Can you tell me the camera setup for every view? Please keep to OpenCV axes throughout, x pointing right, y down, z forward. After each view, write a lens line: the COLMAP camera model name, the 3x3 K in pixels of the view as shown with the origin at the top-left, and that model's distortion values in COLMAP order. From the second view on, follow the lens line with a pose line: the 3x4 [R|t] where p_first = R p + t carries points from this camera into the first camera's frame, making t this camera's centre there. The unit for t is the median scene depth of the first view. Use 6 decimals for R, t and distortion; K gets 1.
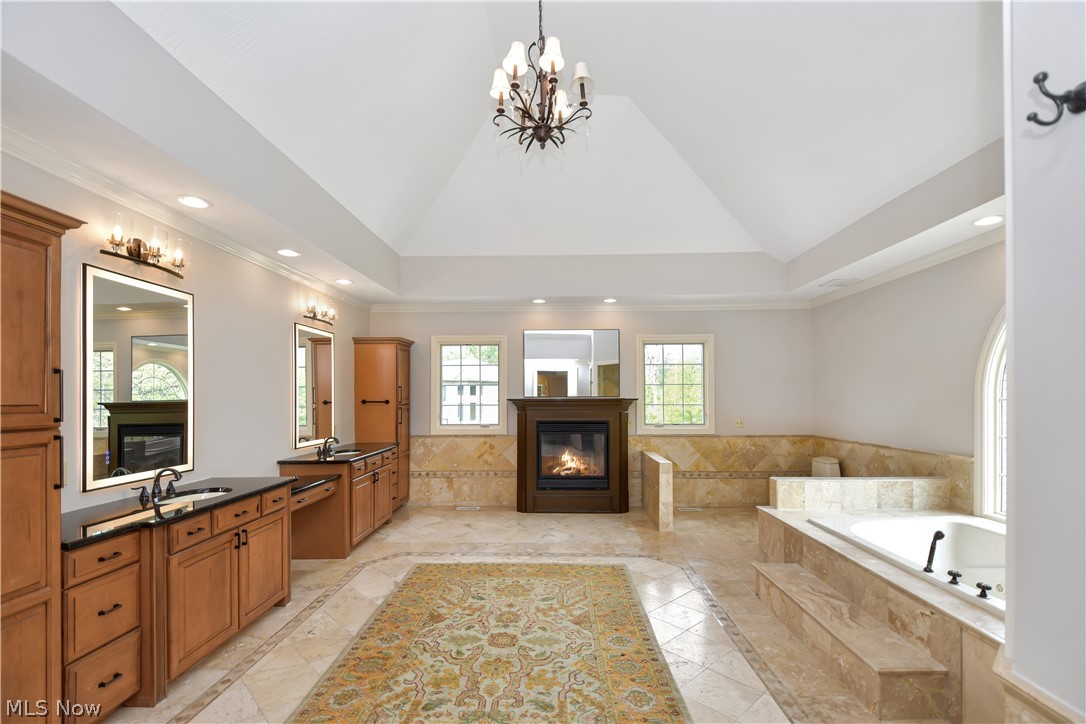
lens RADIAL K [[478.0, 0, 546.2], [0, 478.0, 388.1], [0, 0, 1]] dist [0.000709, -0.014644]
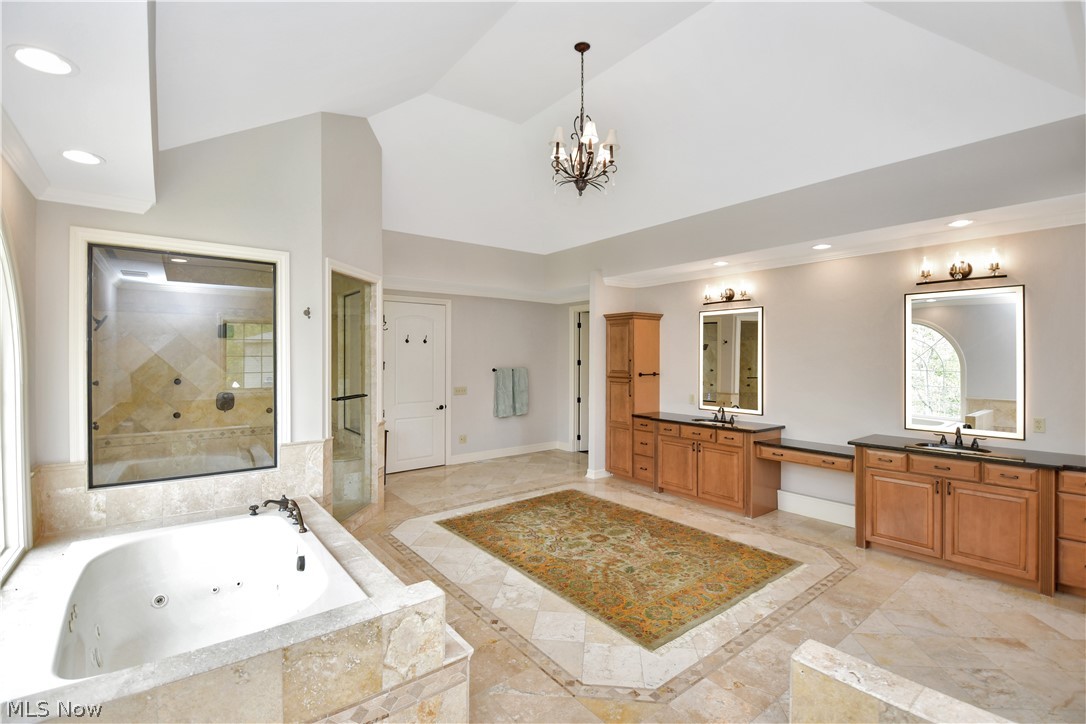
lens RADIAL K [[485.5, 0, 543.0], [0, 485.5, 362.0], [0, 0, 1]] dist [-0.060329, -0.014969]
pose [[-0.772745, 0.007284, -0.634675, 0.867018], [0.008021, 0.999966, 0.001711, -0.016639], [0.634666, -0.003768, -0.772777, 1.810836]]
